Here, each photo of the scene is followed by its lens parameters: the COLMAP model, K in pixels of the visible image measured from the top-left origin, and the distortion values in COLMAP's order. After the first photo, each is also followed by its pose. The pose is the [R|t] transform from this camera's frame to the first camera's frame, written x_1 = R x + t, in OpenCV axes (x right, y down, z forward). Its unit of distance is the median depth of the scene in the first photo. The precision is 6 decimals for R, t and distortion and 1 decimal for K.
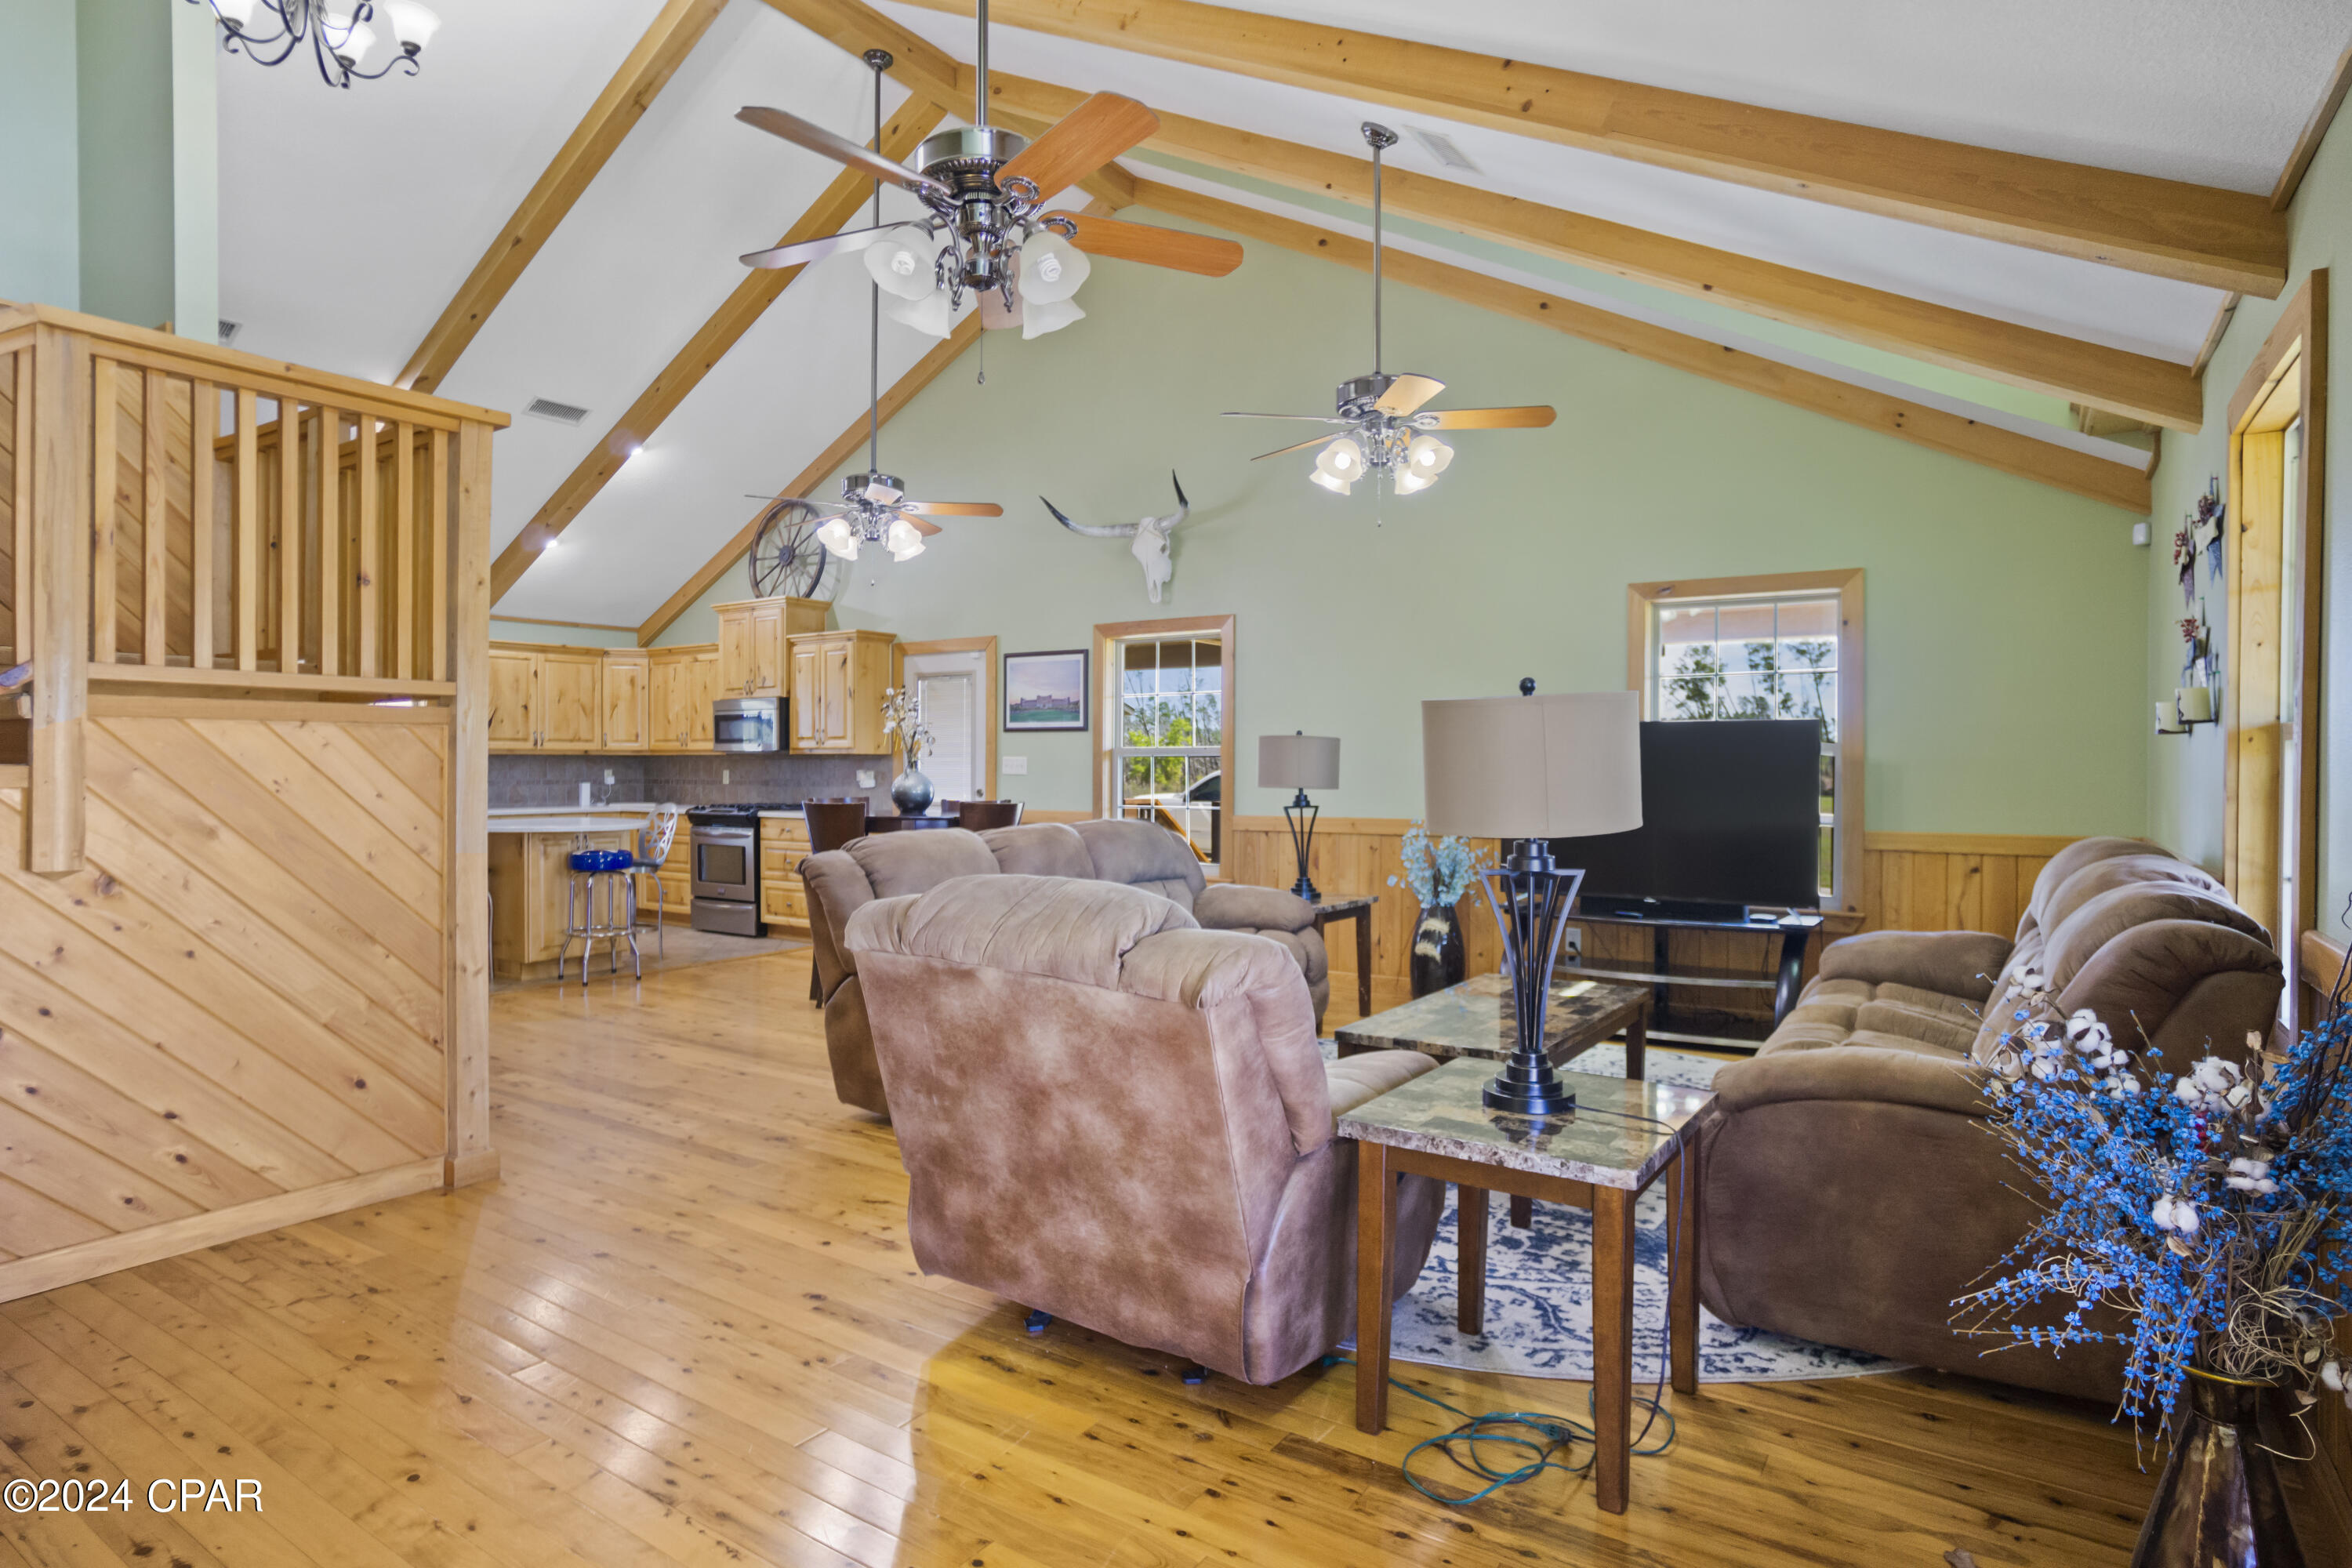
lens RADIAL K [[1273.3, 0, 1173.6], [0, 1273.3, 767.0], [0, 0, 1]] dist [-0.053064, 0.032619]
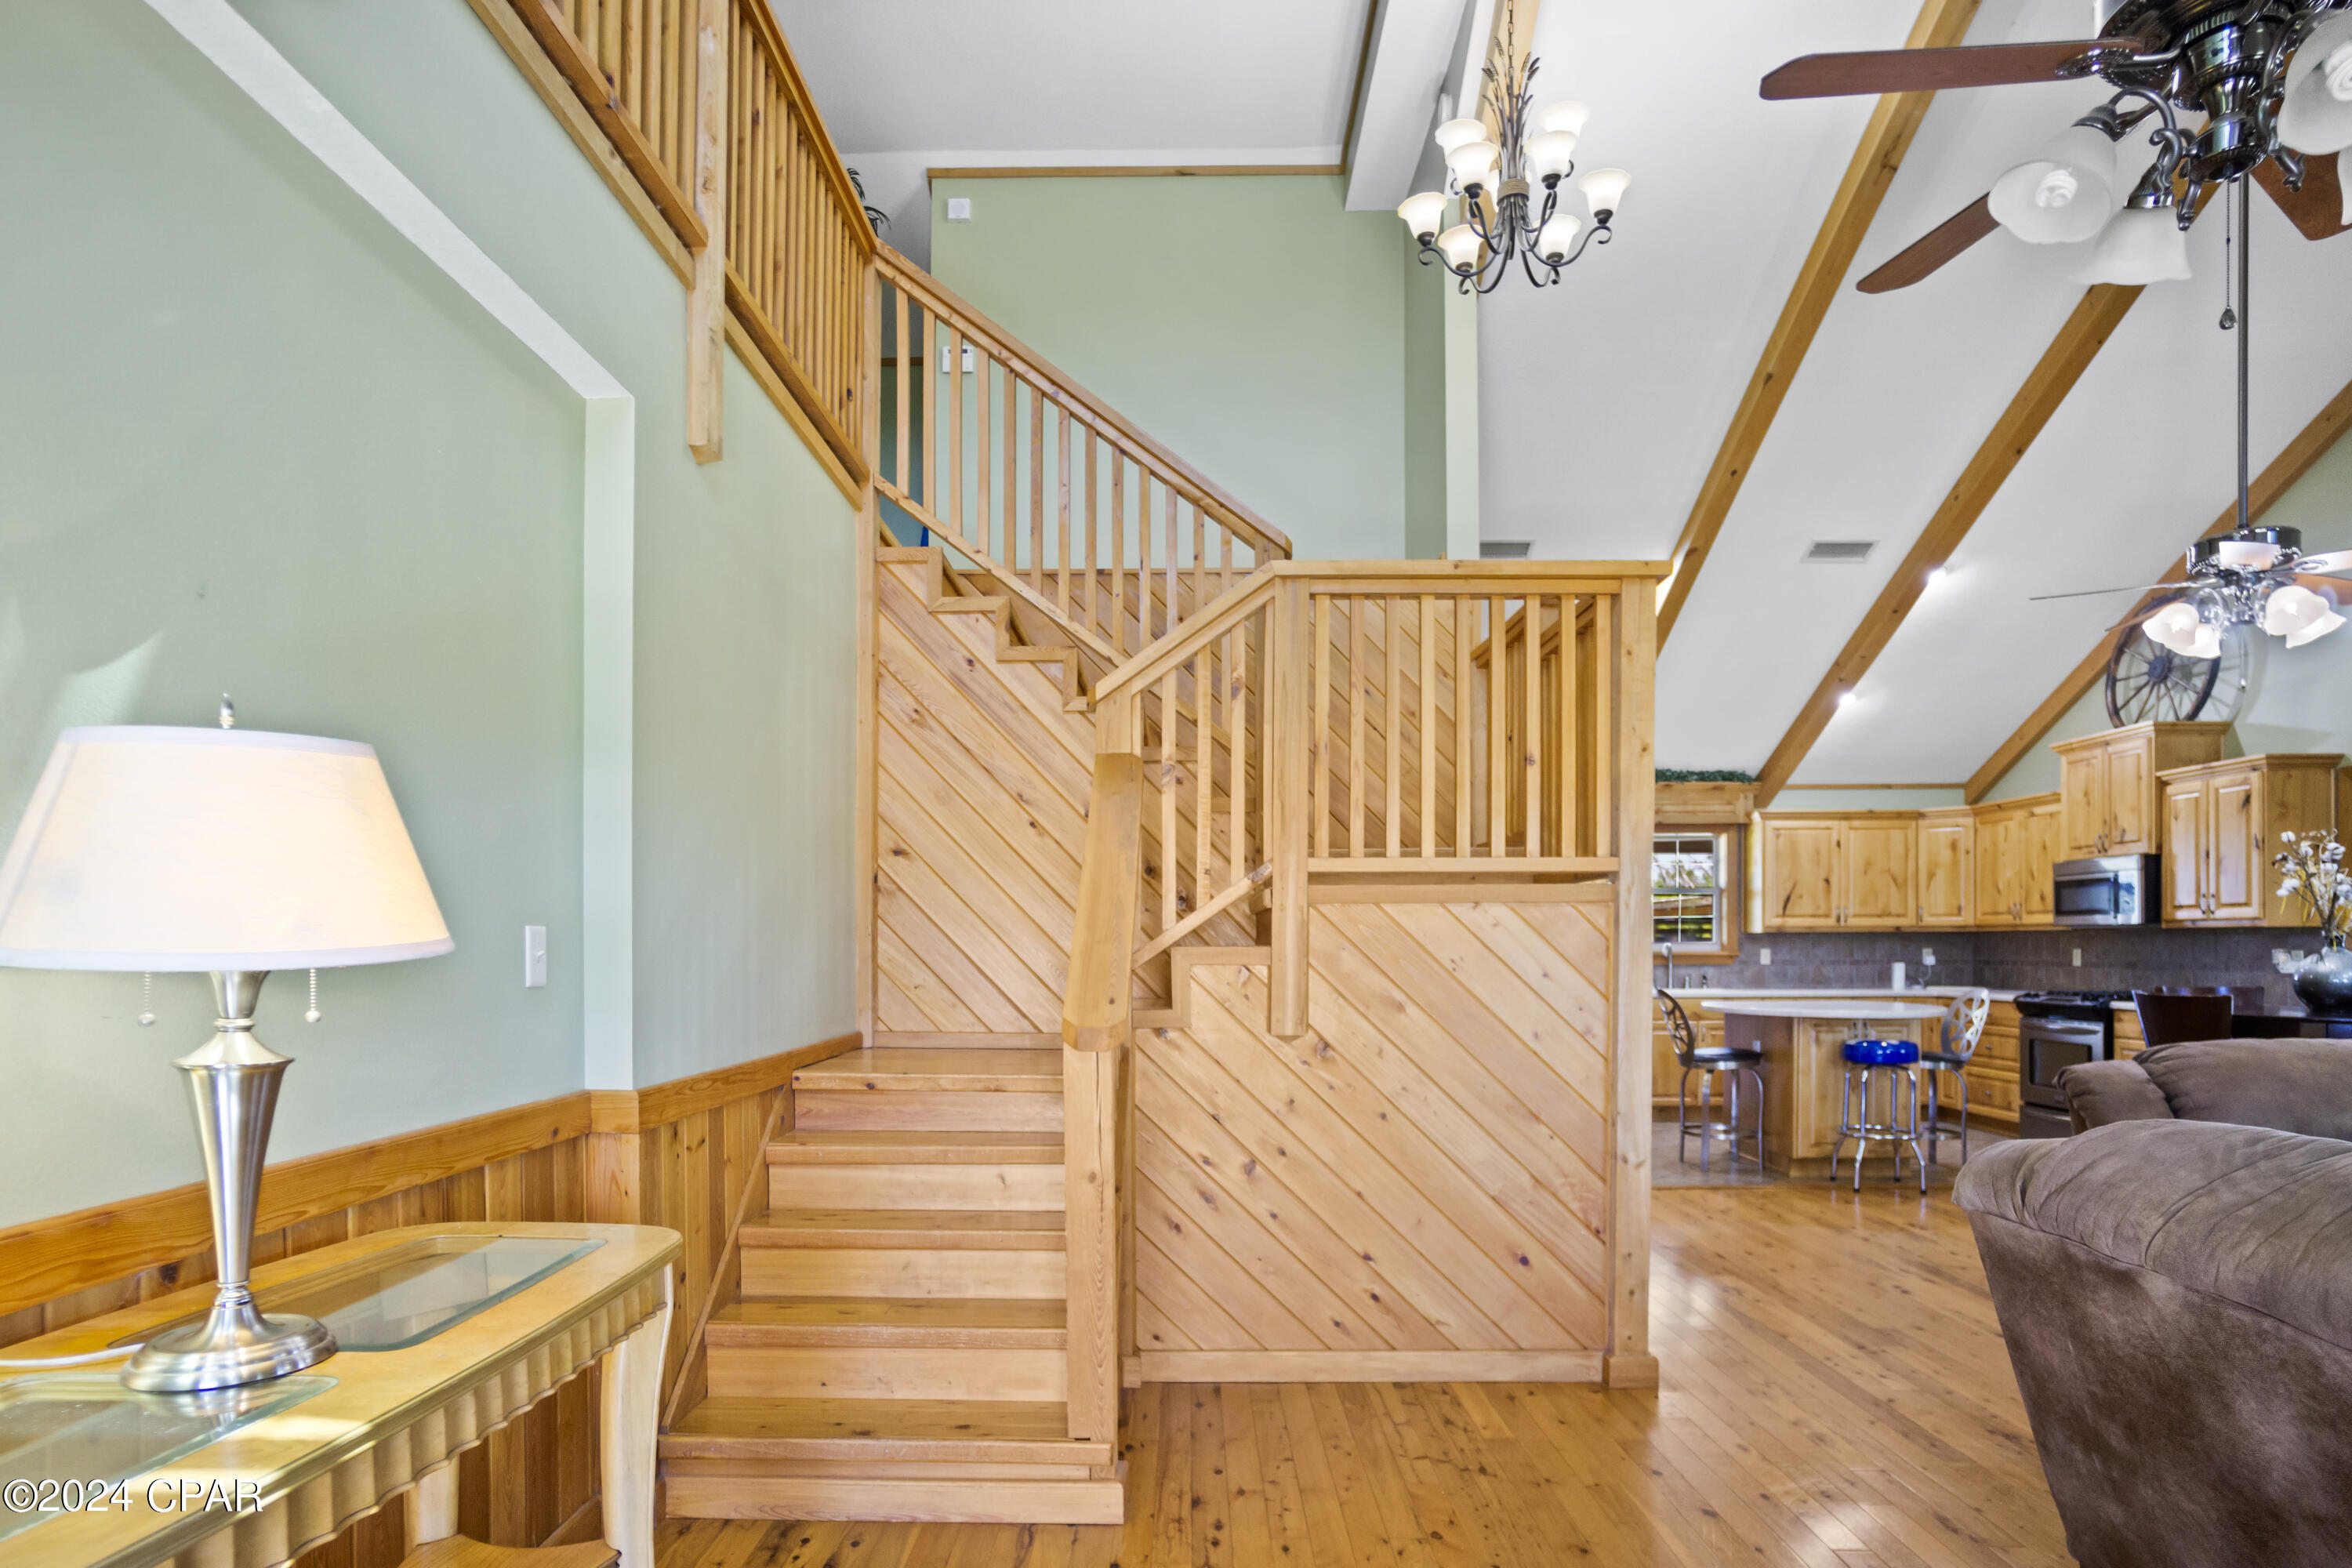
lens RADIAL K [[1317.8, 0, 1148.6], [0, 1317.8, 951.1], [0, 0, 1]] dist [-0.036448, 0.012068]
pose [[0.534012, 0.001545, -0.845475, 0.075535], [0.002338, 0.999992, 0.003304, -0.000342], [0.845474, -0.003741, 0.534004, 0.165078]]
